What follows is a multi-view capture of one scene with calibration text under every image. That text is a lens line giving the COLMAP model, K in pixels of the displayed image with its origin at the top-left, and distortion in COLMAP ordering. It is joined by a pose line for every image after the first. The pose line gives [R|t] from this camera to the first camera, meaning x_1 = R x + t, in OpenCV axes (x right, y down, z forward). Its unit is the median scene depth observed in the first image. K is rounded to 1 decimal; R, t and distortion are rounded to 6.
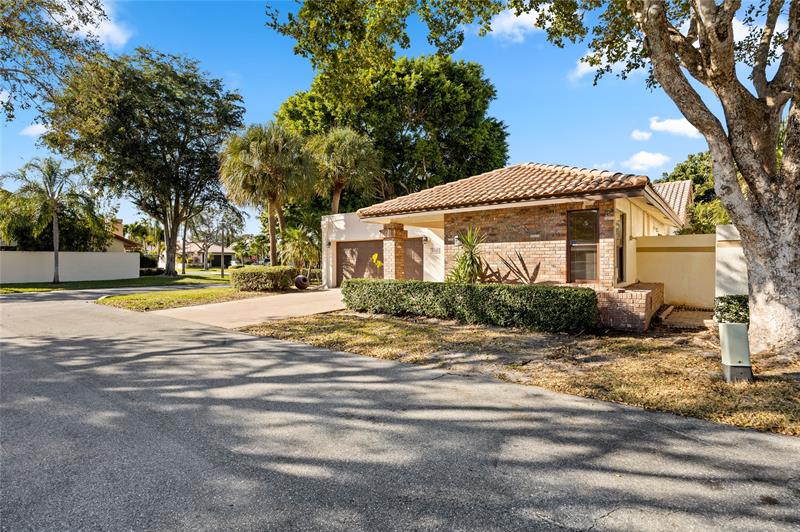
lens RADIAL K [[412.6, 0, 399.4], [0, 412.6, 266.7], [0, 0, 1]] dist [-0.001867, 0.000227]
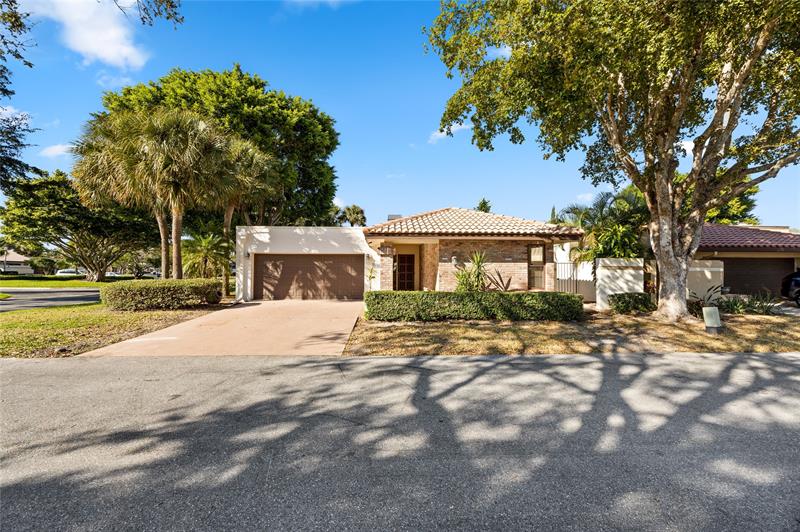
lens RADIAL K [[305.8, 0, 395.4], [0, 305.8, 266.4], [0, 0, 1]] dist [-0.000619, 0.000088]
pose [[0.747159, 0.019032, 0.664373, -0.733111], [0.000619, 0.999570, -0.029331, -0.016190], [-0.664645, 0.022326, 0.746826, 0.432630]]
